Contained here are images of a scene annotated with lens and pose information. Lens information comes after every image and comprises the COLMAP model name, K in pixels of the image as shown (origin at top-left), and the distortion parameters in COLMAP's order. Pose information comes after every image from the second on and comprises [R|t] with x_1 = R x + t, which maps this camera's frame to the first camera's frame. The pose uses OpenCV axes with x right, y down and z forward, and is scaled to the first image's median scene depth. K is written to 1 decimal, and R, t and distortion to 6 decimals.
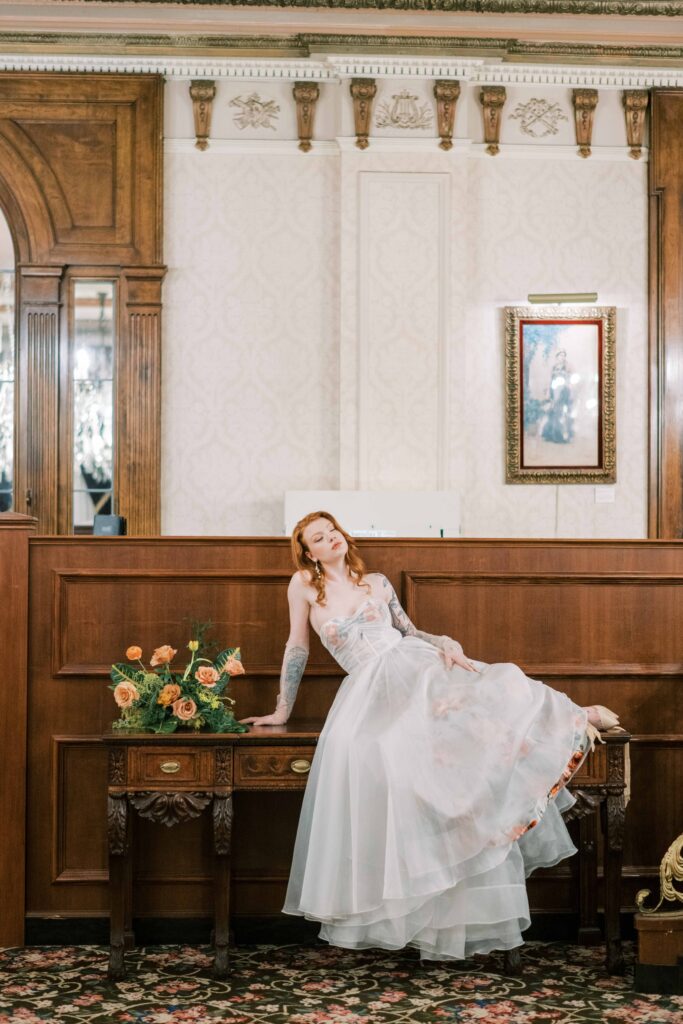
lens RADIAL K [[1607.1, 0, 341.5], [0, 1607.1, 512.0], [0, 0, 1]] dist [-0.037906, 0.057005]
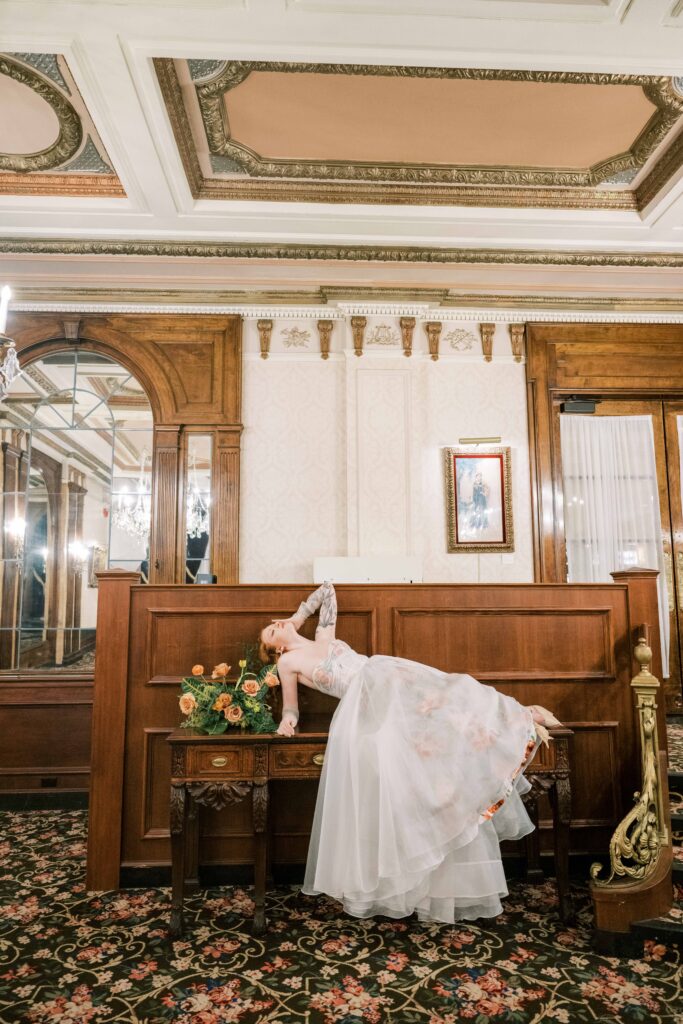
lens RADIAL K [[673.4, 0, 341.5], [0, 673.4, 512.0], [0, 0, 1]] dist [-0.002236, -0.000224]
pose [[0.999911, -0.011035, -0.007550, -0.001957], [0.010202, 0.994669, -0.102618, 0.013555], [0.008643, 0.102532, 0.994692, 0.388804]]
